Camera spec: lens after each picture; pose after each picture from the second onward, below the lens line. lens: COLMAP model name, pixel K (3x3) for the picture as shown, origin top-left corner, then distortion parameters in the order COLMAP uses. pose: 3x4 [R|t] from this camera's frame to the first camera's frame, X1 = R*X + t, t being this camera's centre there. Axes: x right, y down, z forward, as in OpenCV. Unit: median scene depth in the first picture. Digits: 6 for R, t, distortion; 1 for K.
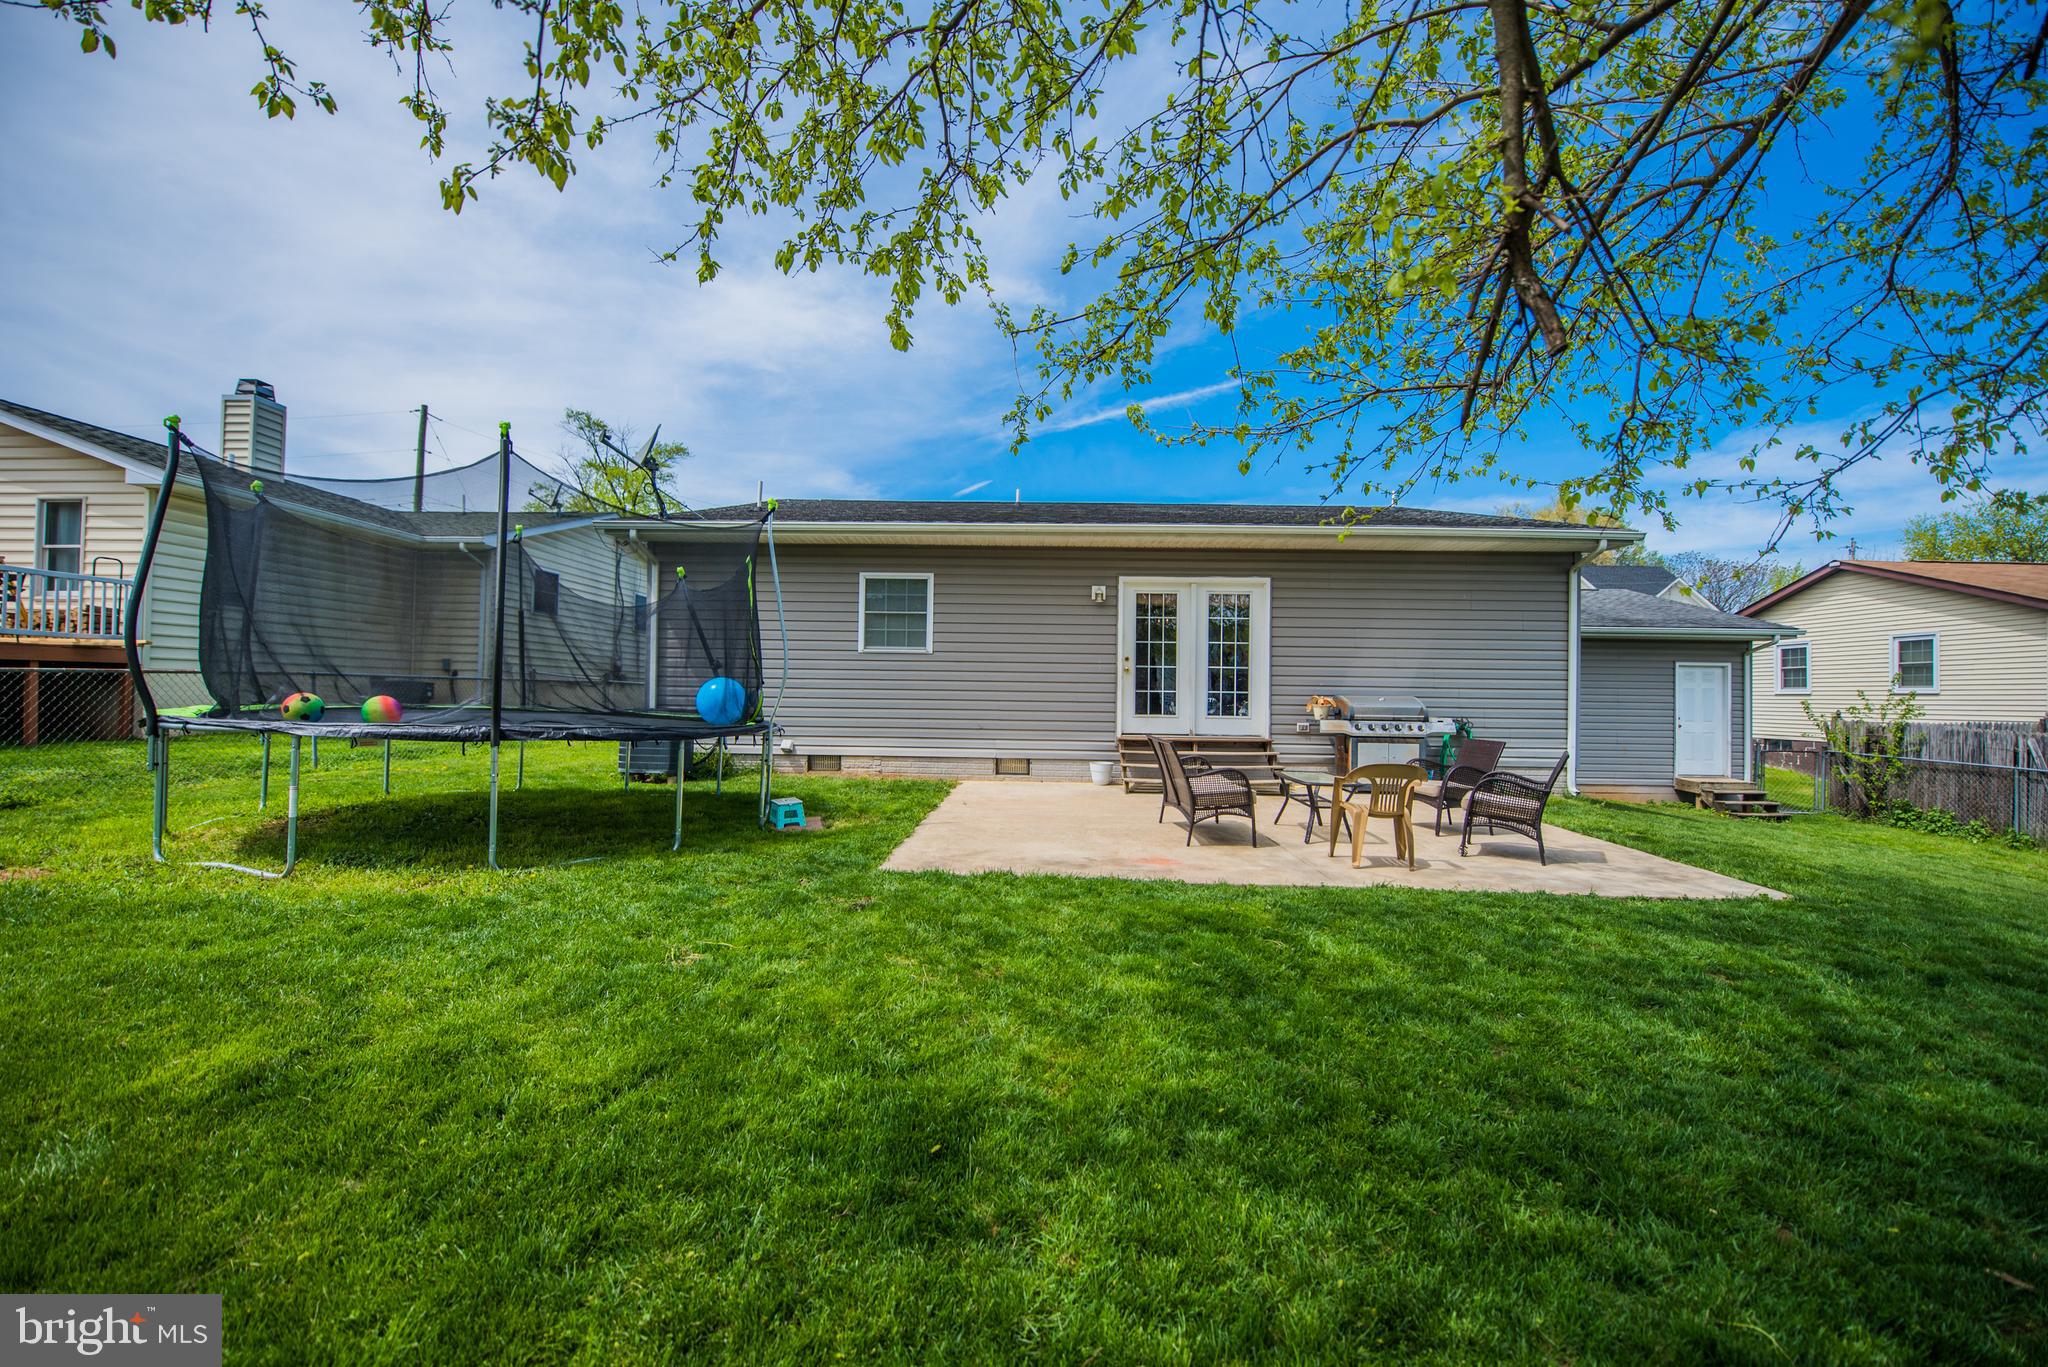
lens RADIAL K [[839.0, 0, 1024.2], [0, 839.0, 678.0], [0, 0, 1]] dist [-0.016259, -0.001962]
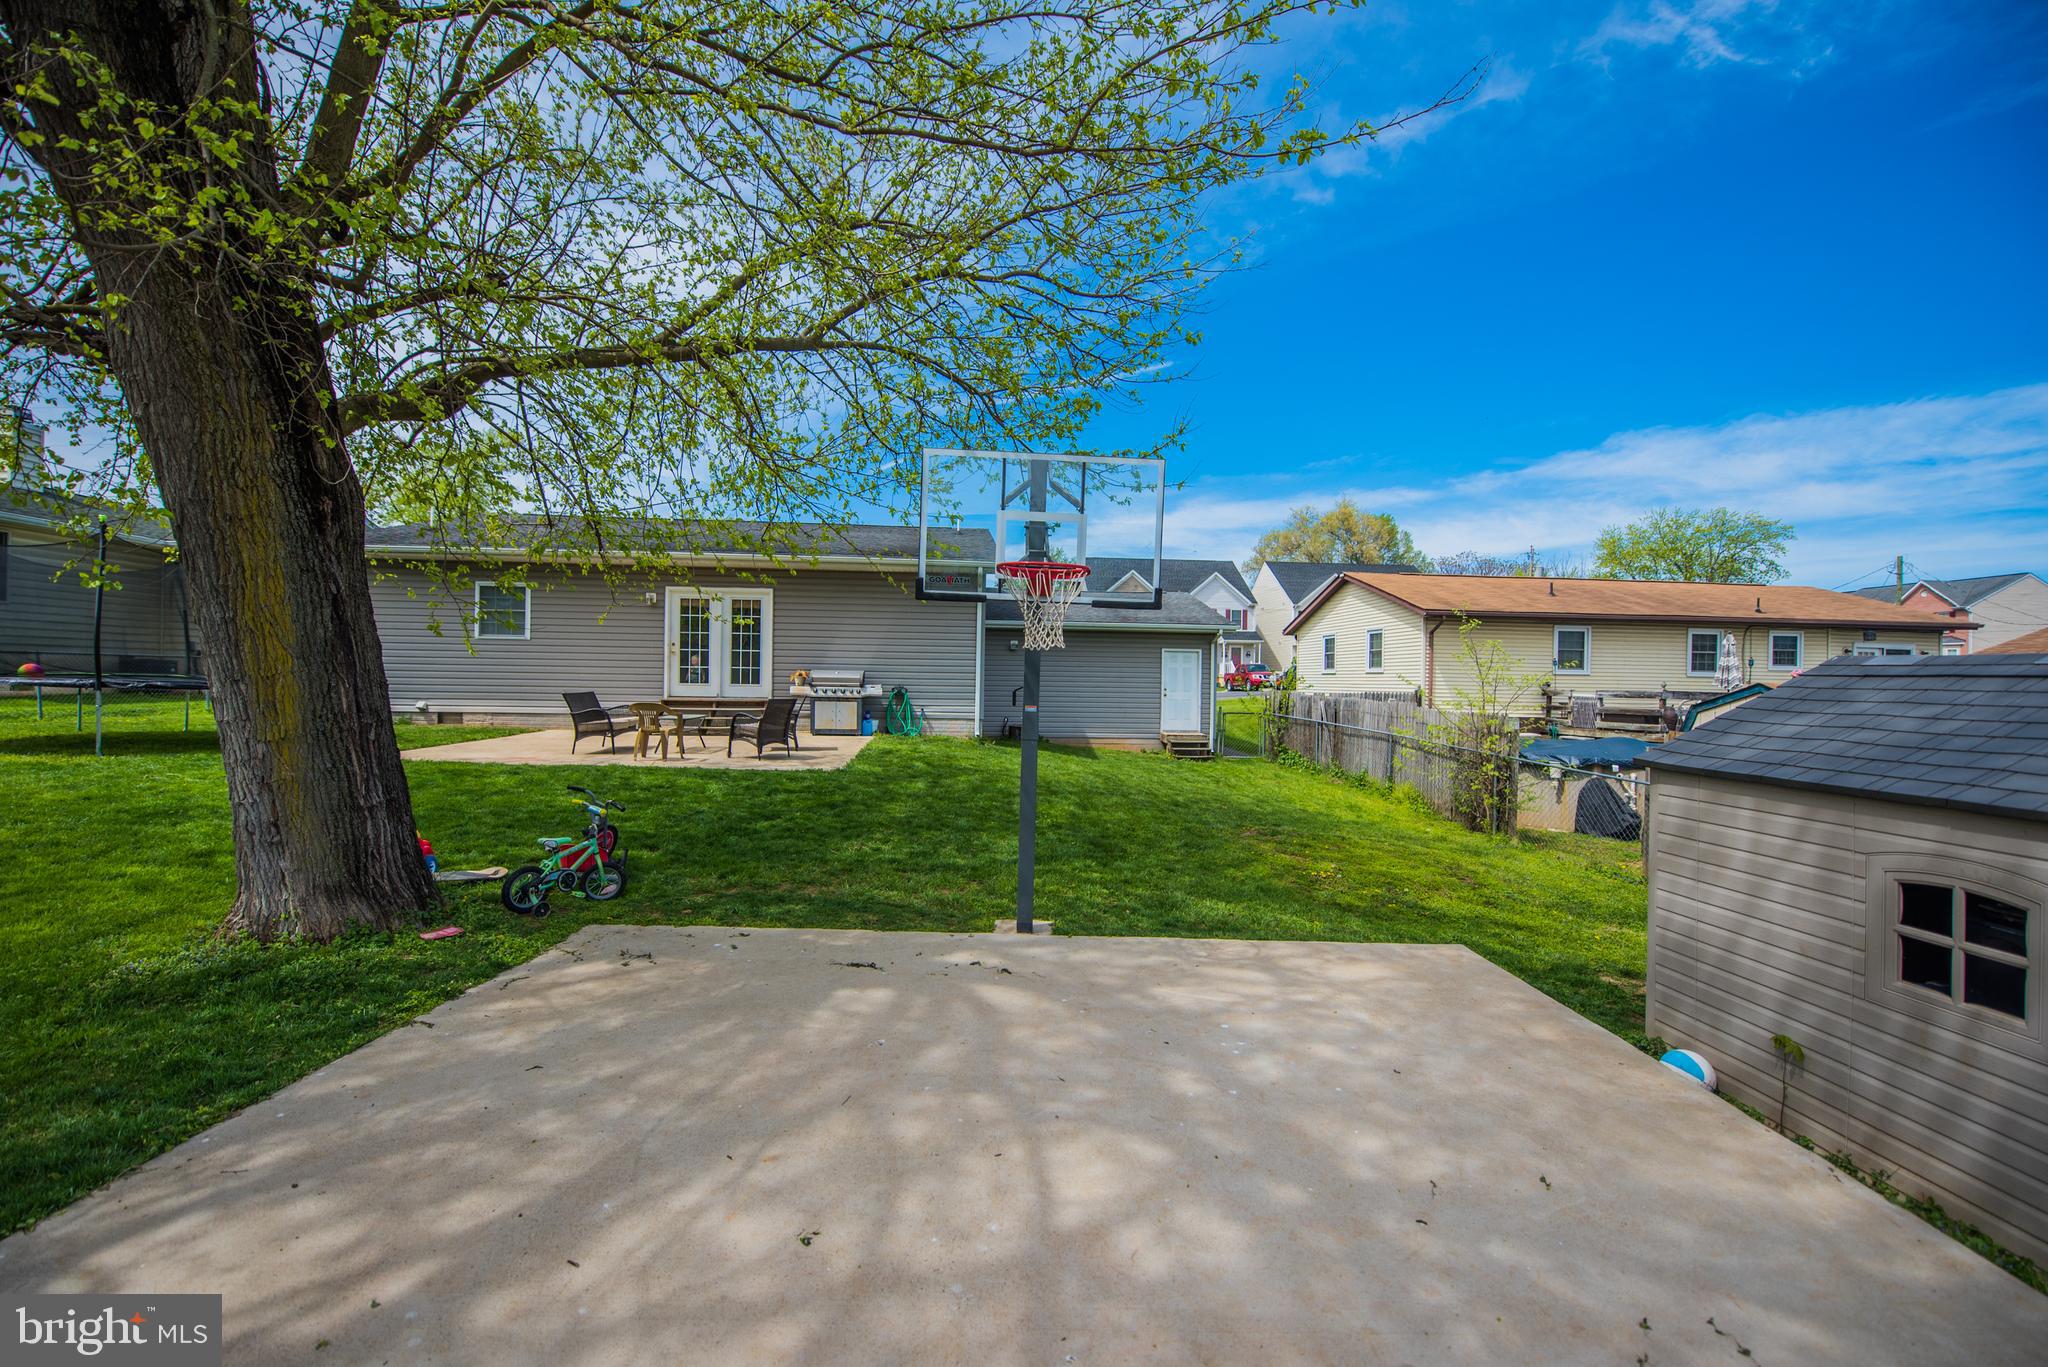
lens RADIAL K [[839.0, 0, 1024.4], [0, 839.0, 683.7], [0, 0, 1]] dist [-0.016259, -0.001962]
pose [[0.993893, 0.000469, 0.110345, 0.559785], [-0.003375, 0.999652, 0.026151, 0.004990], [-0.110294, -0.026364, 0.993549, -0.482305]]
